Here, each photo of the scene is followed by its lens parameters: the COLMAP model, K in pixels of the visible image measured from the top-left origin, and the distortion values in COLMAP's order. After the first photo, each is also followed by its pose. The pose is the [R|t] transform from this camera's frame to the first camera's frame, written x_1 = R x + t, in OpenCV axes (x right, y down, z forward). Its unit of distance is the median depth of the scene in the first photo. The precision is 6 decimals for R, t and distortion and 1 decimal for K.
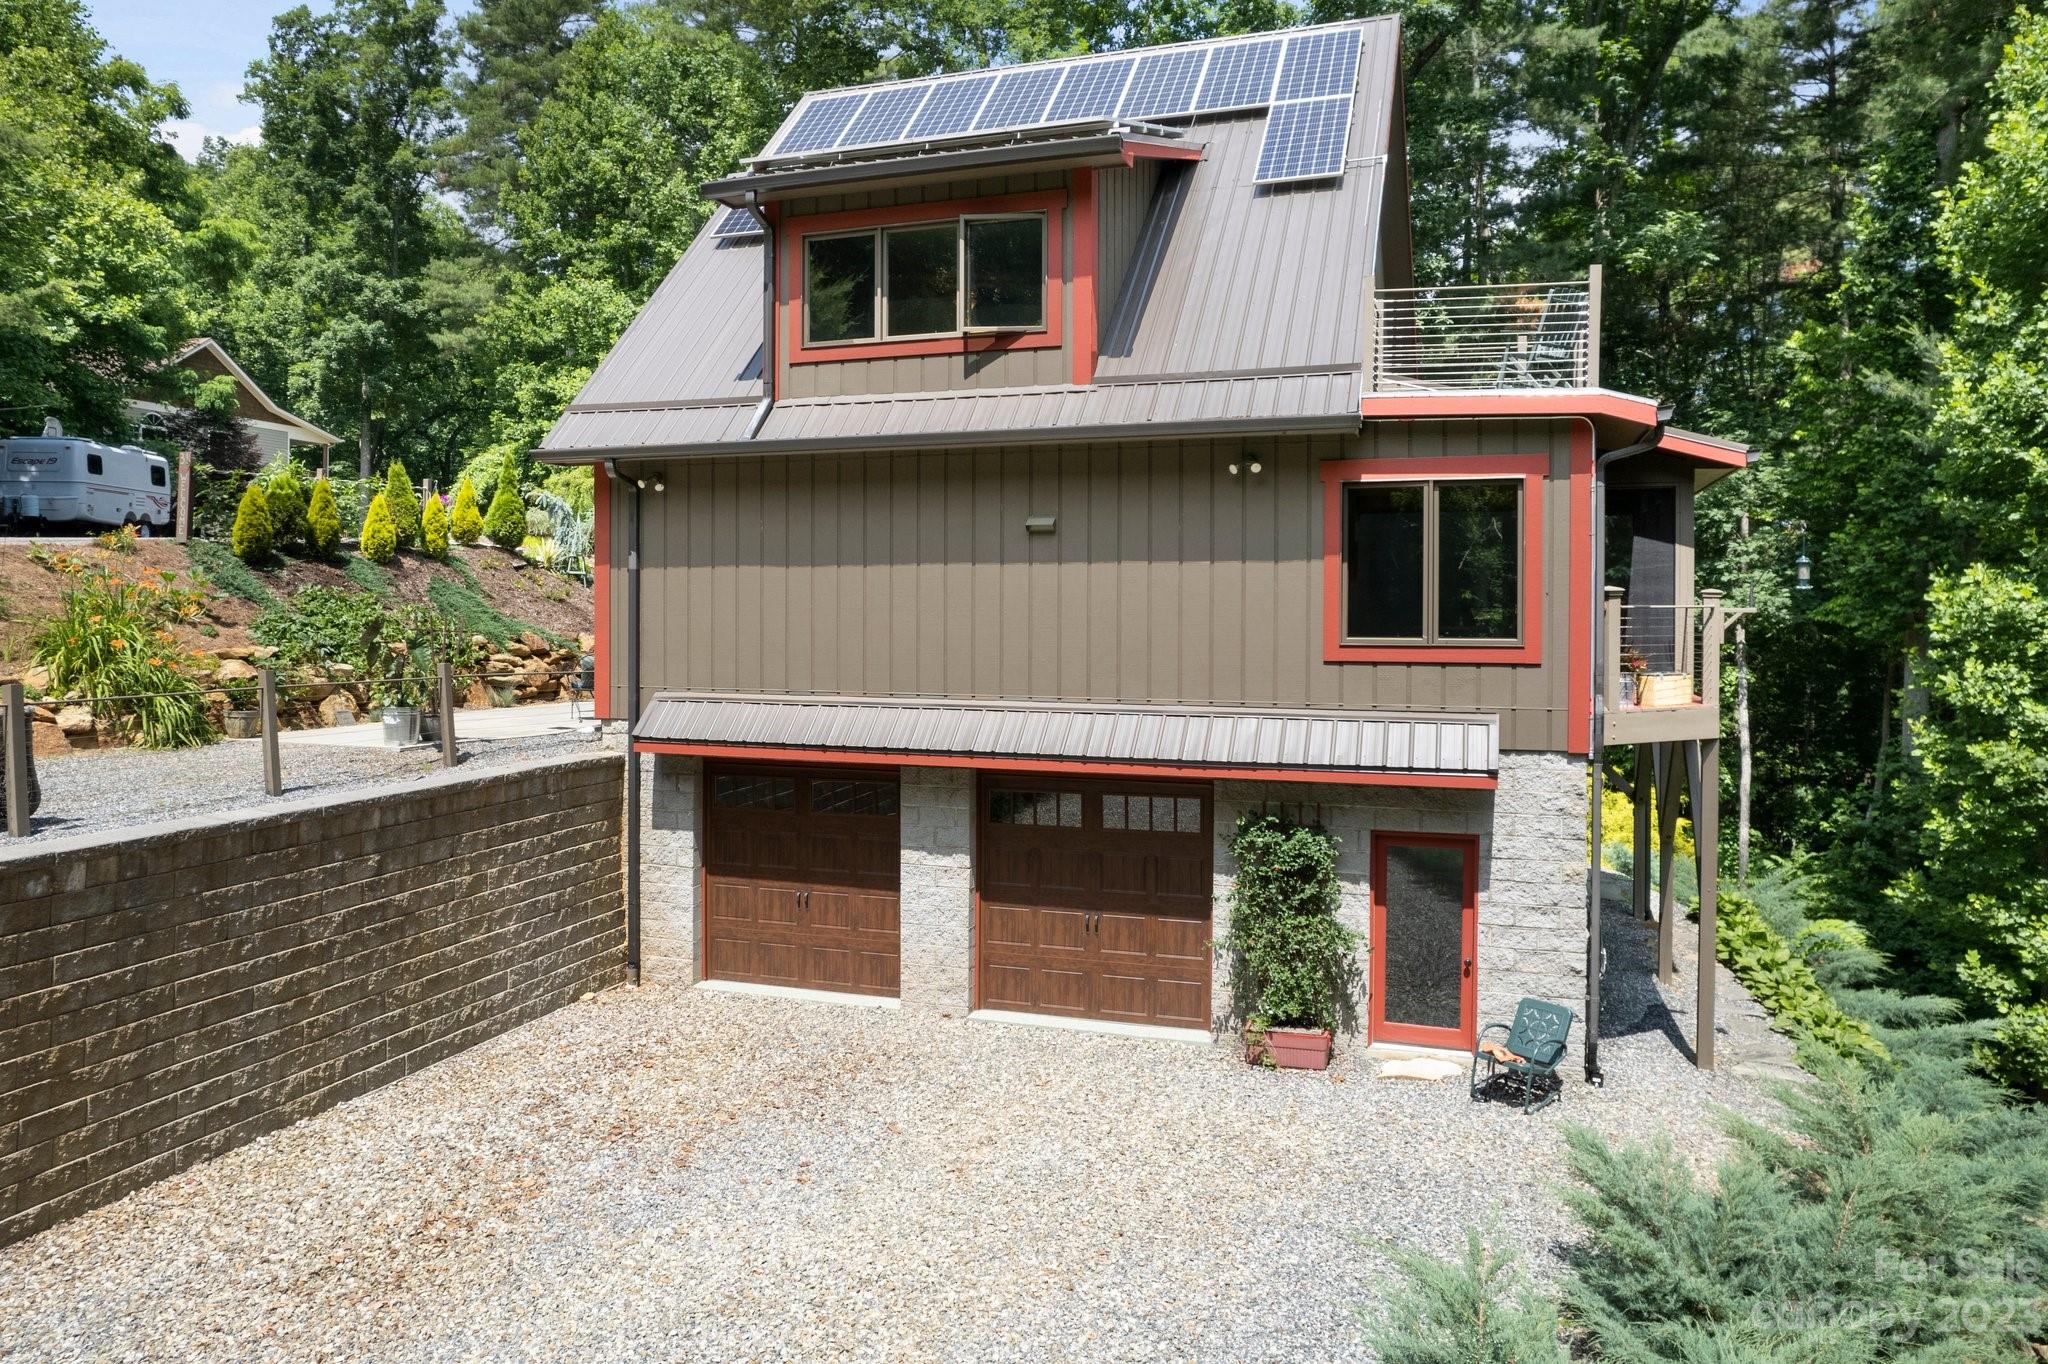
lens RADIAL K [[1345.5, 0, 1023.6], [0, 1345.5, 668.8], [0, 0, 1]] dist [-0.063049, 0.056556]
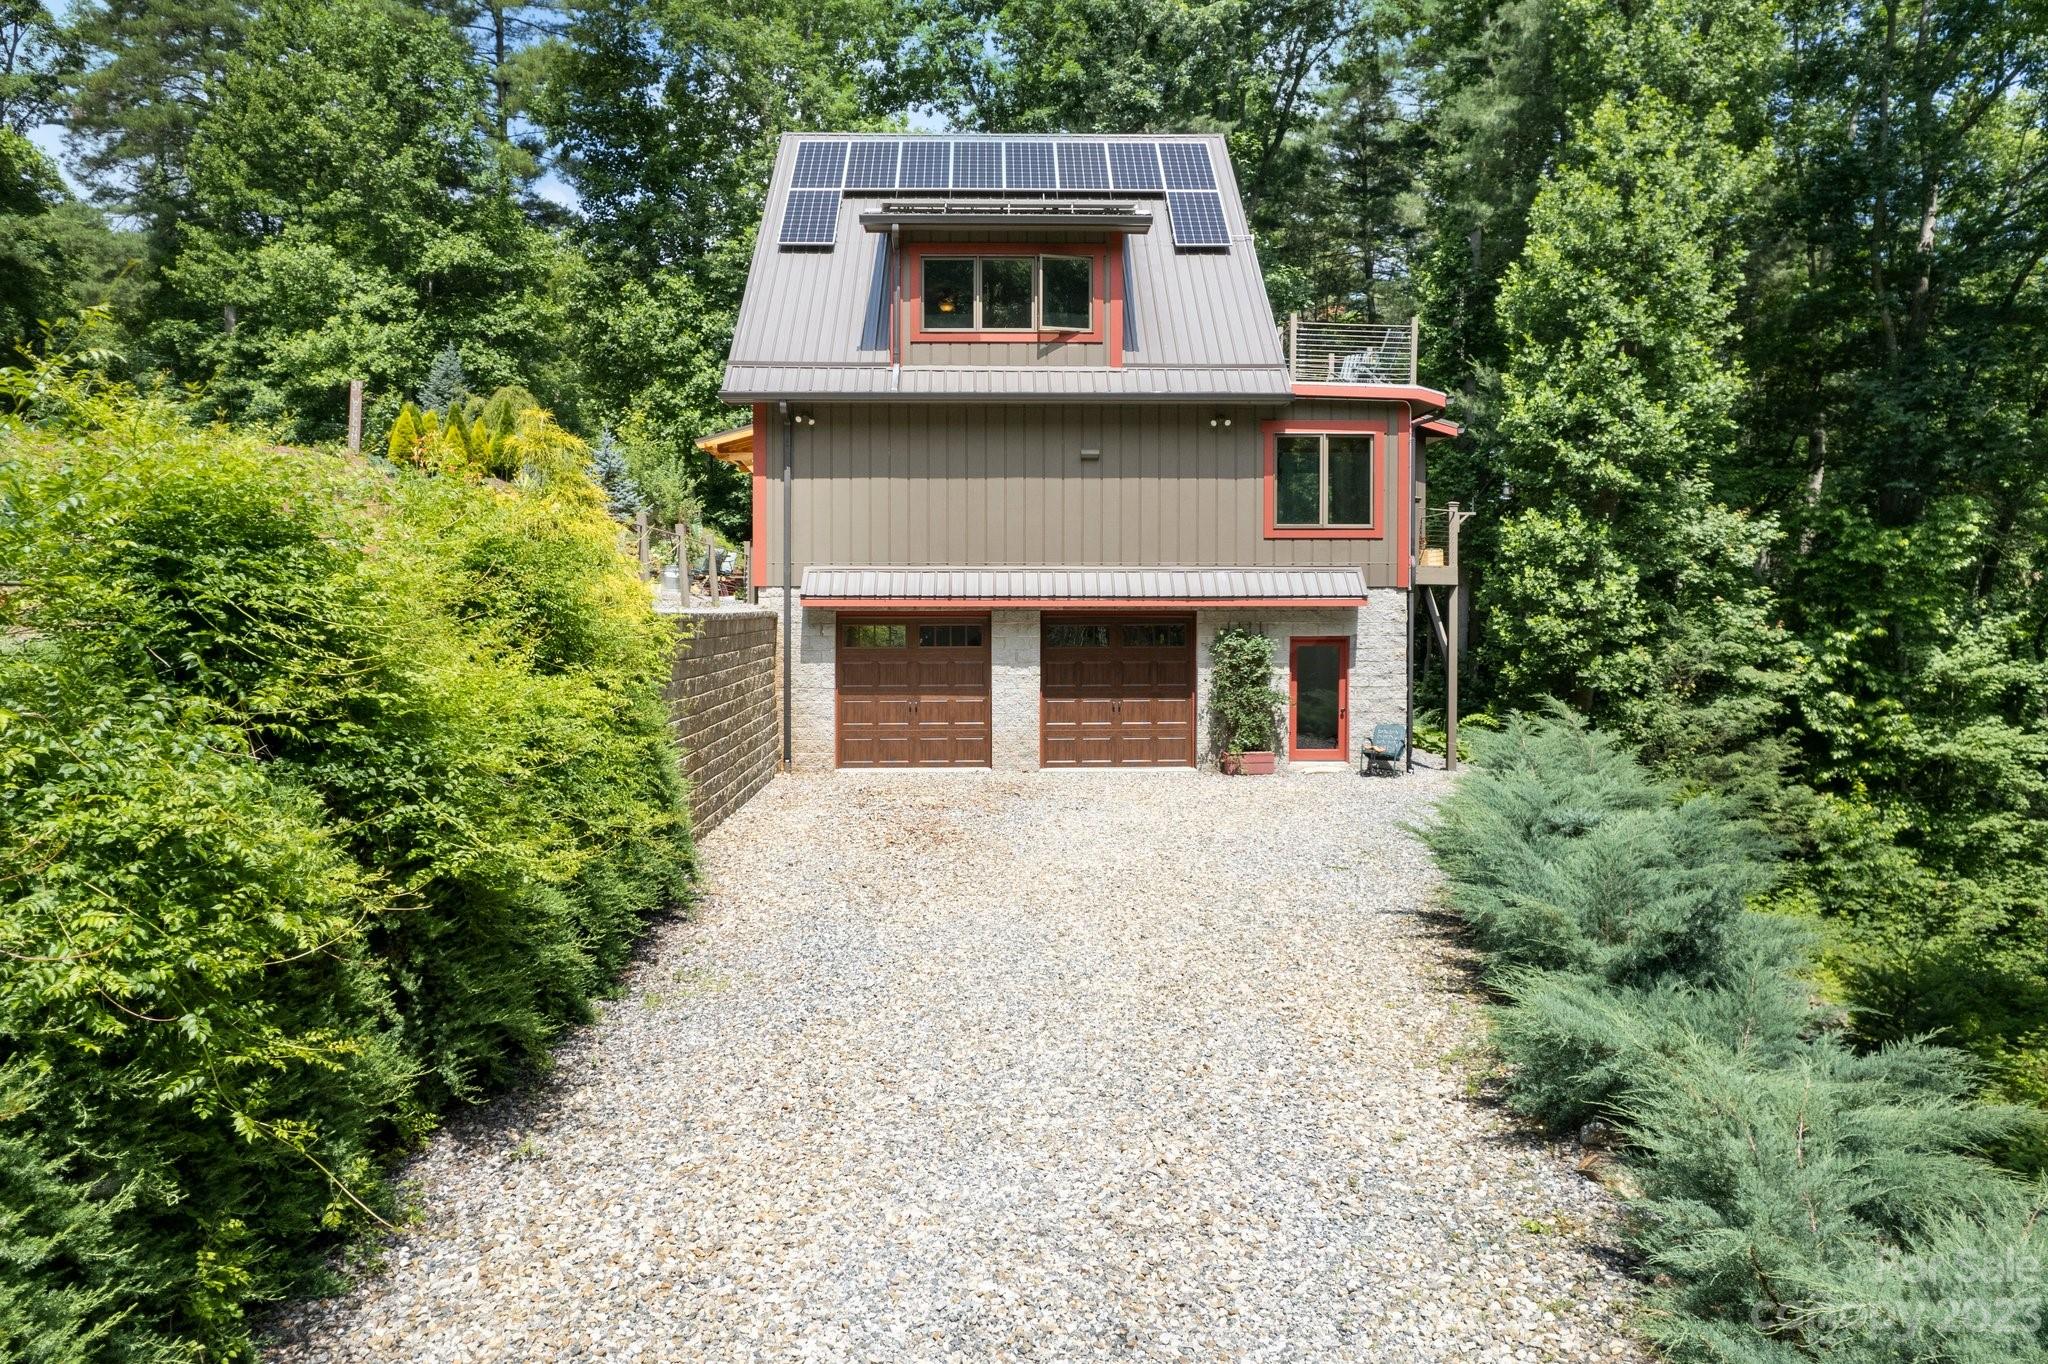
lens RADIAL K [[1294.3, 0, 1024.0], [0, 1294.3, 682.0], [0, 0, 1]] dist [-0.033989, -0.000570]
pose [[0.941479, -0.022808, 0.336300, -0.573133], [0.017034, 0.999653, 0.020109, 0.128639], [-0.336641, -0.013204, 0.941540, -0.414359]]
